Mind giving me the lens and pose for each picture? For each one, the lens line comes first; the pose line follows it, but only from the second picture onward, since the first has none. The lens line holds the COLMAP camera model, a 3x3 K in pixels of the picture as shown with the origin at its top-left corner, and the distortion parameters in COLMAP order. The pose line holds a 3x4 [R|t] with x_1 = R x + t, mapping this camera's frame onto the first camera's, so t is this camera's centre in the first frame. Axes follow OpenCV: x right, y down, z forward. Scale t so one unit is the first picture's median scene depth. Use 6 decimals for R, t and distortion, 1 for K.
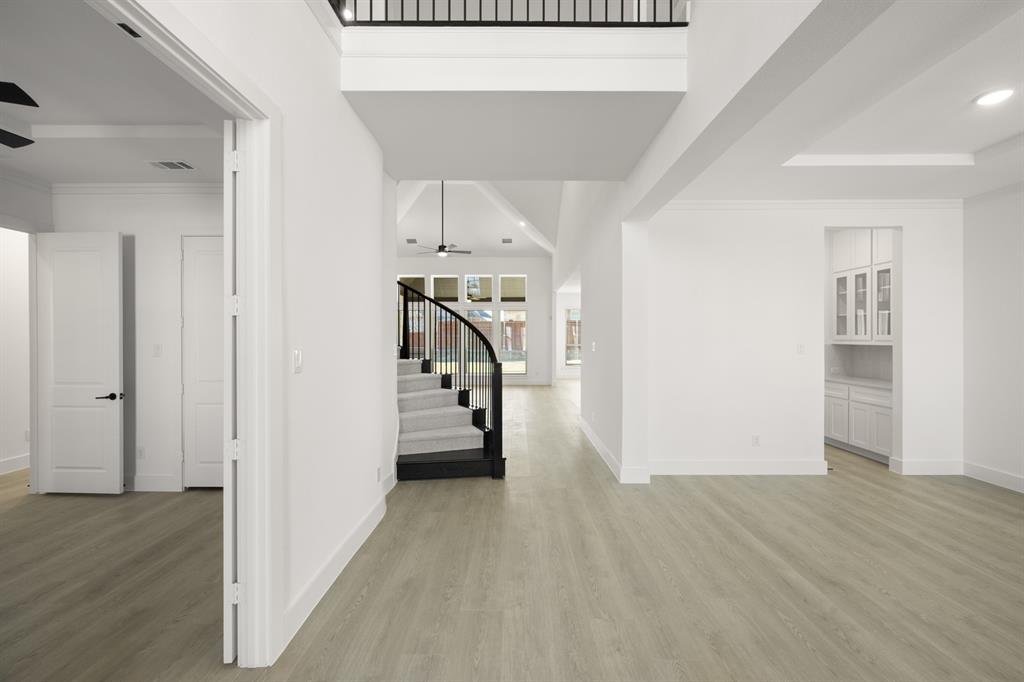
lens RADIAL K [[401.1, 0, 512.0], [0, 401.1, 341.0], [0, 0, 1]] dist [-0.001103, -0.000319]
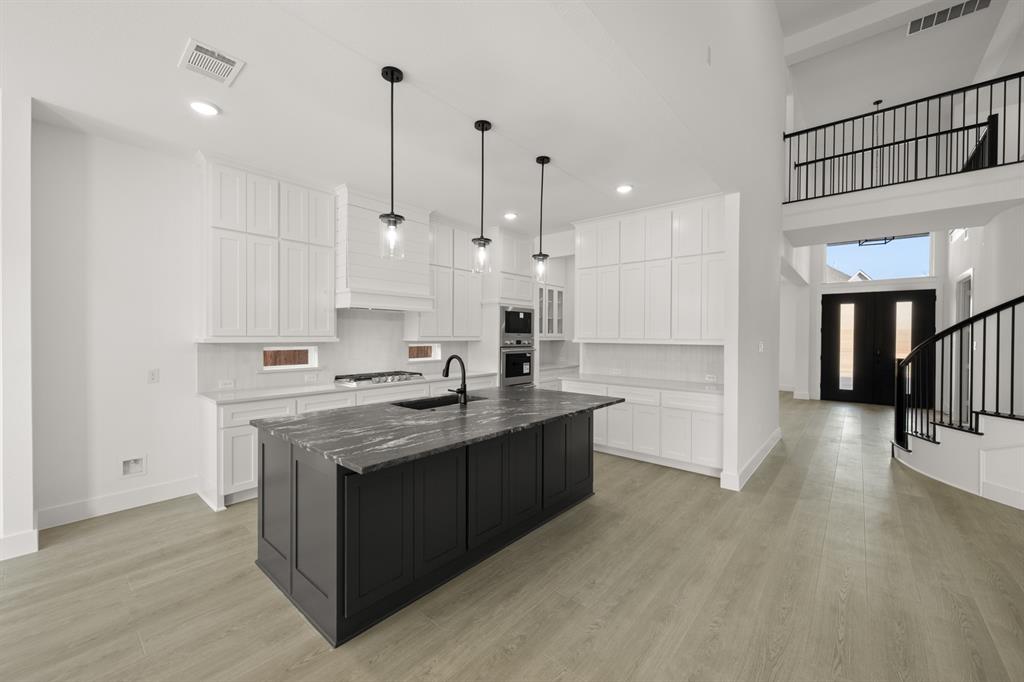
lens RADIAL K [[402.4, 0, 516.0], [0, 402.4, 337.8], [0, 0, 1]] dist [0.000845, 0.000007]
pose [[-0.770770, -0.008407, 0.637058, 0.081131], [-0.000670, 0.999923, 0.012384, -0.019340], [-0.637113, 0.009118, -0.770716, 2.589365]]
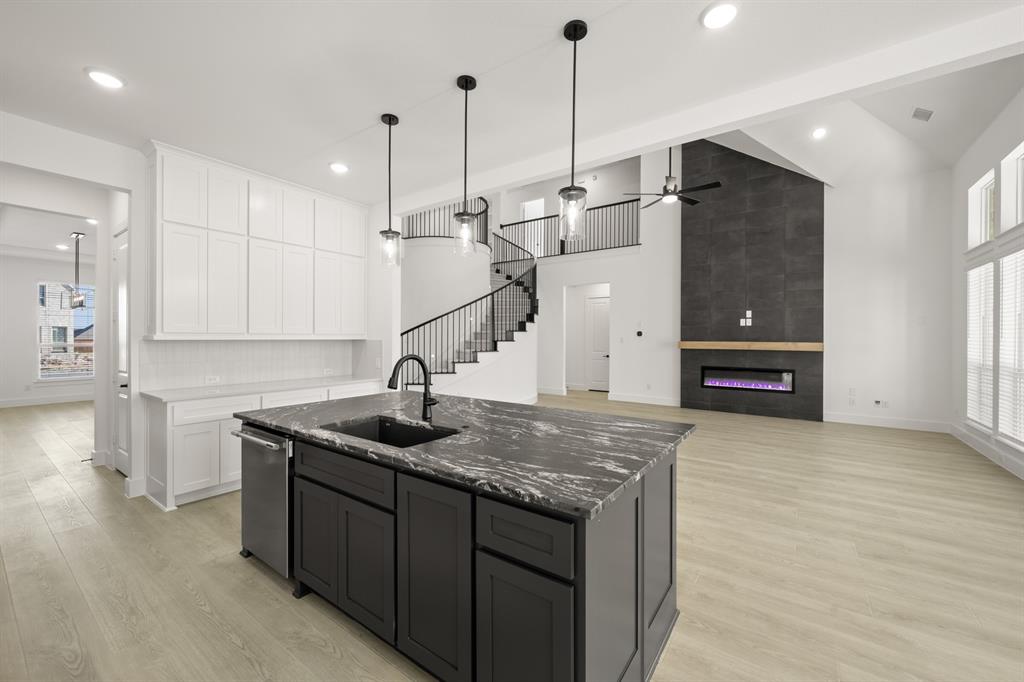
lens RADIAL K [[402.4, 0, 516.0], [0, 402.4, 337.8], [0, 0, 1]] dist [0.000845, 0.000007]
pose [[-0.569750, -0.001955, -0.821815, 1.013992], [-0.010392, 0.999934, 0.004826, -0.001944], [0.821752, 0.011290, -0.569733, 2.489404]]
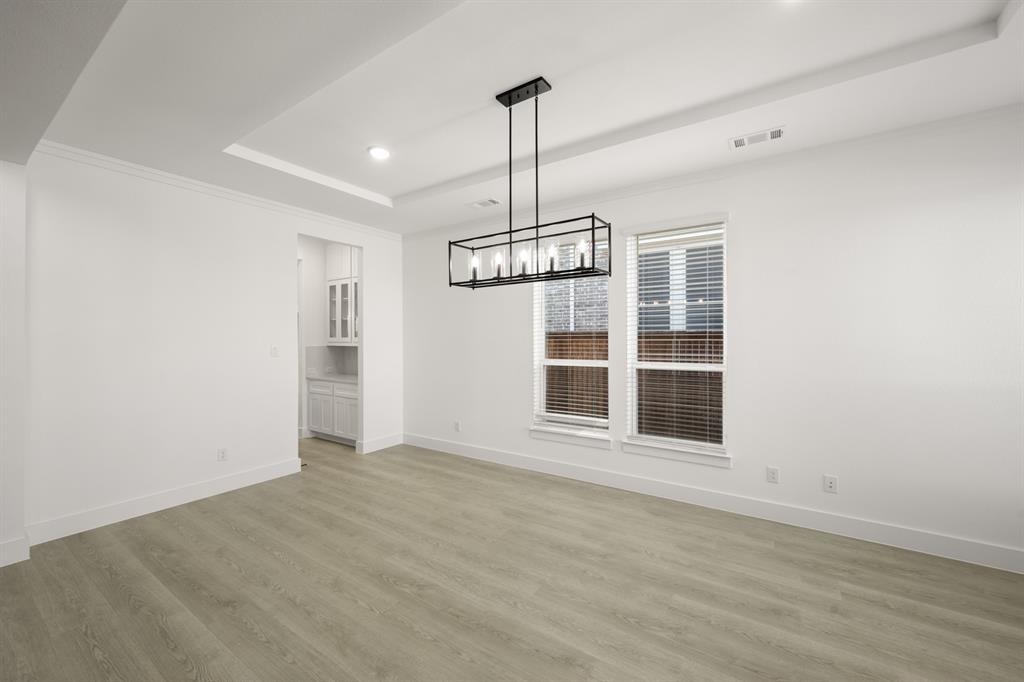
lens RADIAL K [[402.4, 0, 516.0], [0, 402.4, 337.8], [0, 0, 1]] dist [0.000845, 0.000007]
pose [[0.548788, 0.001753, 0.835960, 0.218172], [0.010658, 0.999902, -0.009093, 0.002283], [-0.835894, 0.013900, 0.548715, -0.045131]]
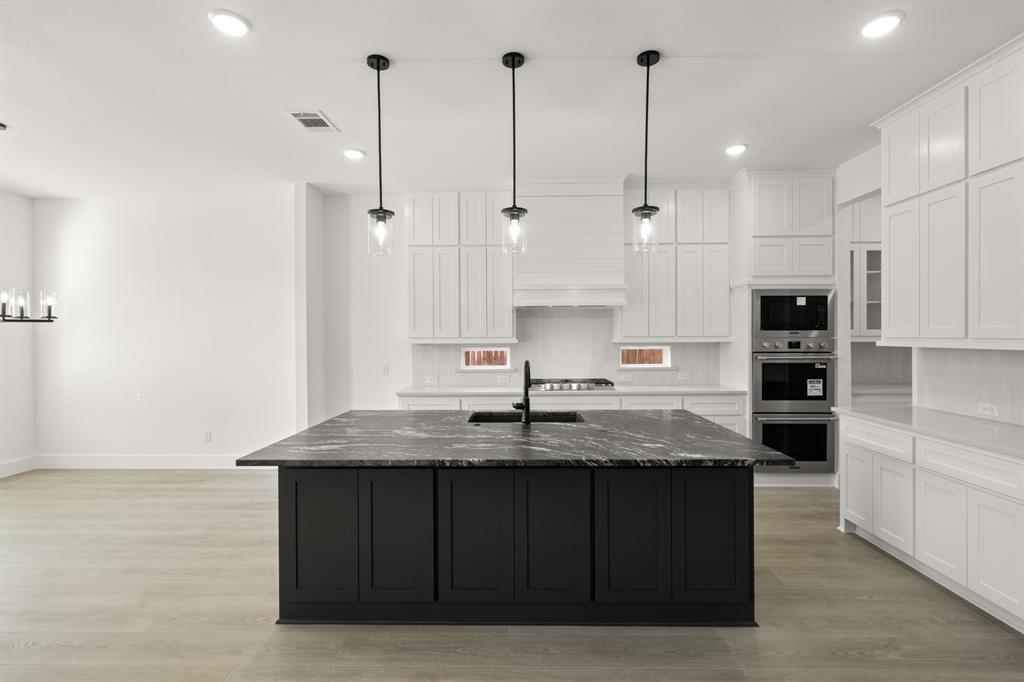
lens RADIAL K [[462.7, 0, 510.9], [0, 462.7, 337.7], [0, 0, 1]] dist [-0.000230, -0.000100]
pose [[0.005234, -0.004287, 0.999977, -0.041195], [0.013468, 0.999900, 0.004217, -0.014304], [-0.999896, 0.013445, 0.005291, 2.082153]]
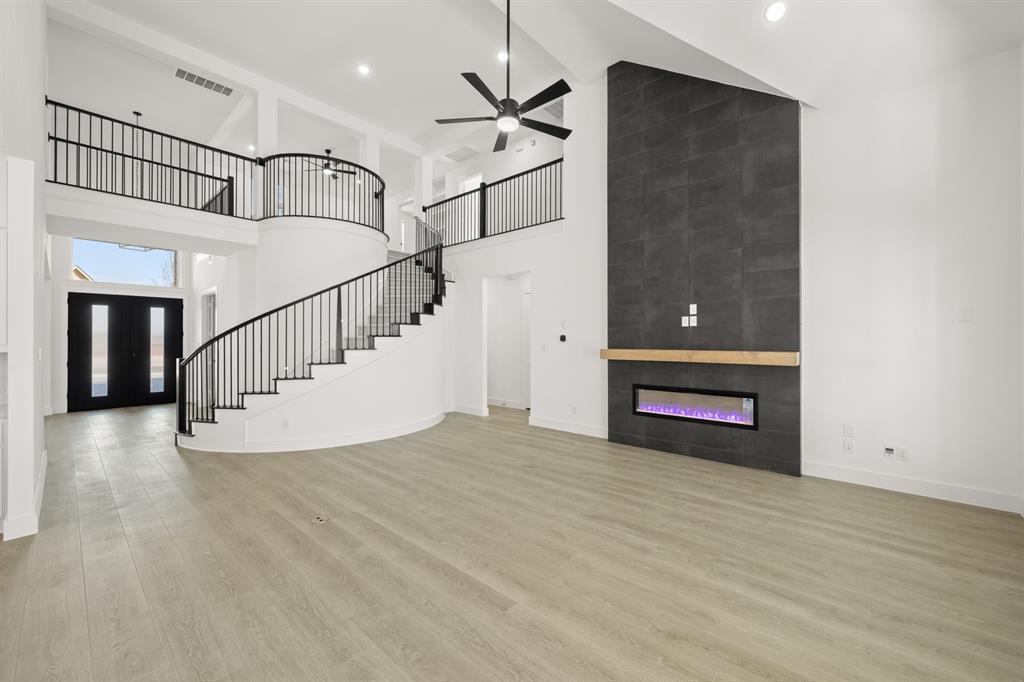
lens RADIAL K [[404.7, 0, 513.5], [0, 404.7, 337.8], [0, 0, 1]] dist [-0.000980, -0.000051]
pose [[-0.656319, -0.002438, -0.754479, 0.255552], [-0.004317, 0.999991, 0.000525, -0.020865], [0.754471, 0.003602, -0.656324, 2.704933]]
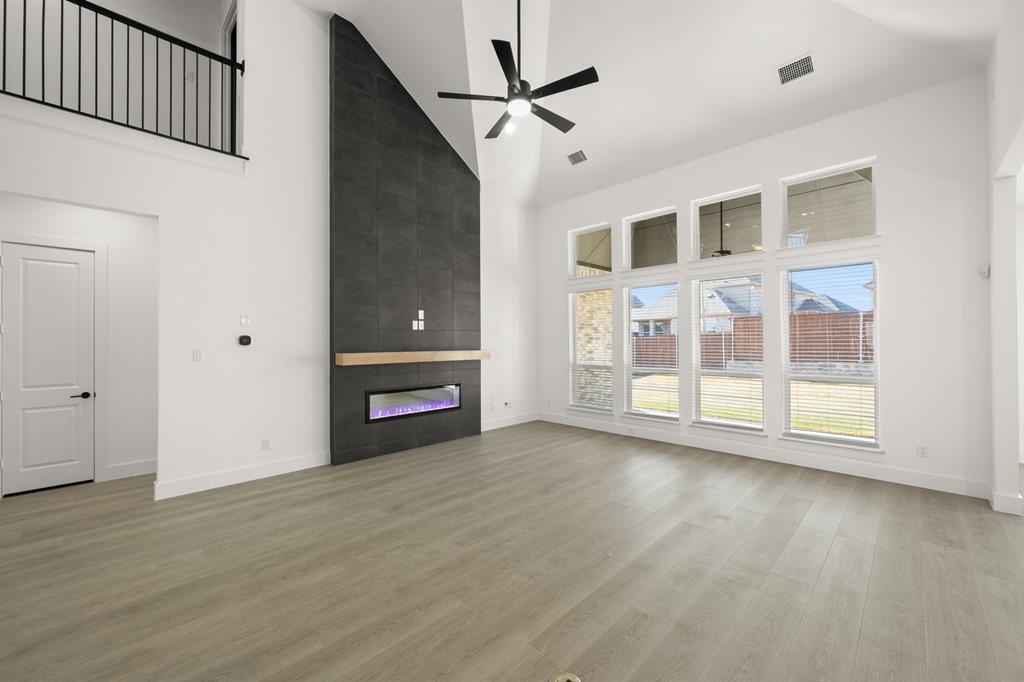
lens RADIAL K [[409.8, 0, 511.3], [0, 409.8, 337.1], [0, 0, 1]] dist [0.010143, -0.000072]
pose [[0.722826, -0.009229, -0.690968, 0.160957], [-0.001866, 0.999881, -0.015306, -0.012723], [0.691028, 0.012353, 0.722723, 1.558475]]
